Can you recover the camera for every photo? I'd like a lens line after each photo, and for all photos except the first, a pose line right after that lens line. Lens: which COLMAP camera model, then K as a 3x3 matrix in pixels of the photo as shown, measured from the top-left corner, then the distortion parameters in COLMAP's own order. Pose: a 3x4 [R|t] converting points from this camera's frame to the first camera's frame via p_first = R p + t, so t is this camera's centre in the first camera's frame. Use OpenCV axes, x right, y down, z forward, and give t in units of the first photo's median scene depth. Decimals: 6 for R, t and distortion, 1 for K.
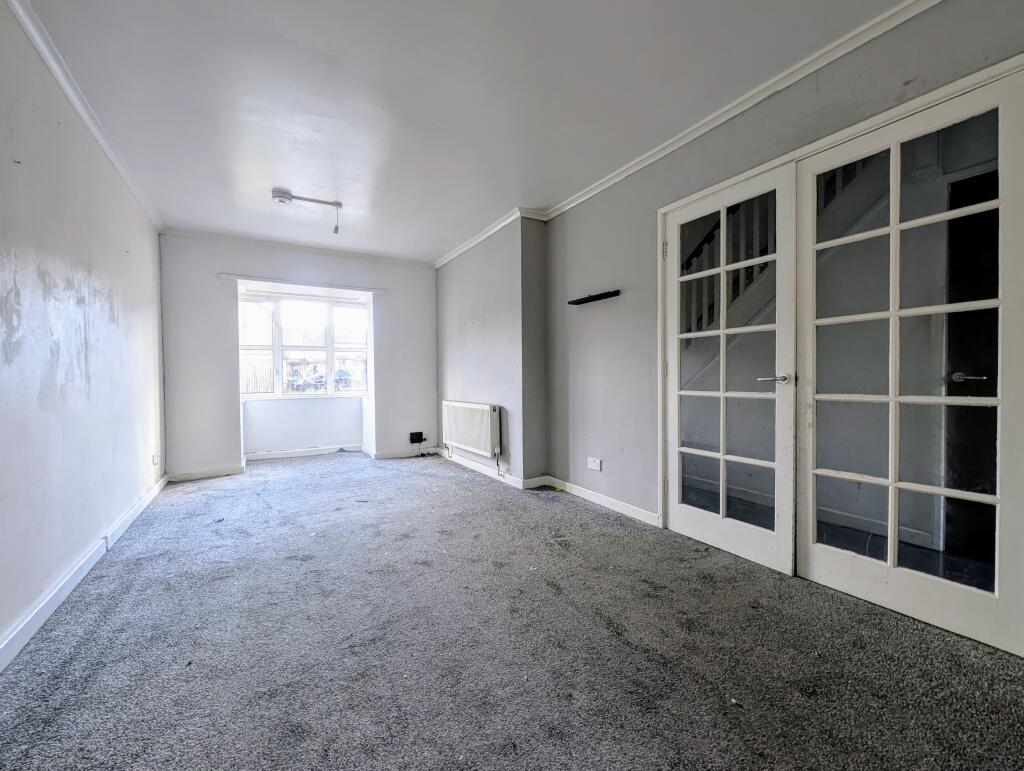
lens RADIAL K [[423.4, 0, 512.0], [0, 423.4, 385.5], [0, 0, 1]] dist [0.000538, -0.000079]
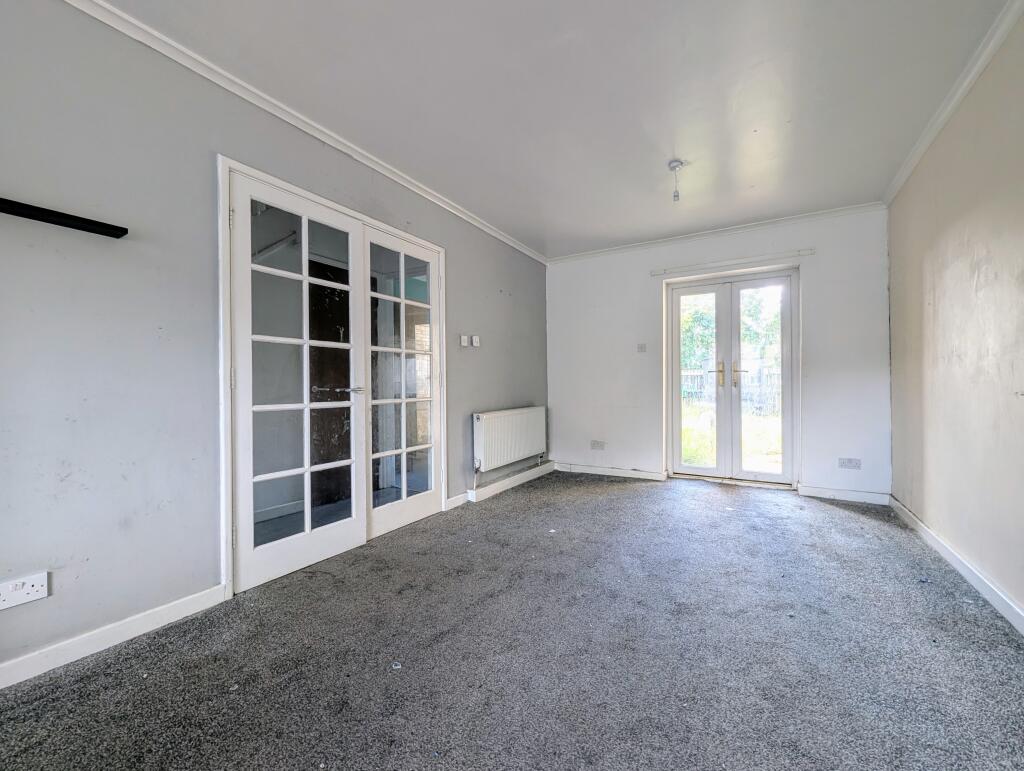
lens RADIAL K [[413.6, 0, 512.2], [0, 413.6, 391.2], [0, 0, 1]] dist [0.000395, 0.000052]
pose [[-0.473884, 0.004046, 0.880578, -0.575305], [0.032266, 0.999398, 0.012772, -0.011365], [-0.879996, 0.034465, -0.473729, 1.045799]]
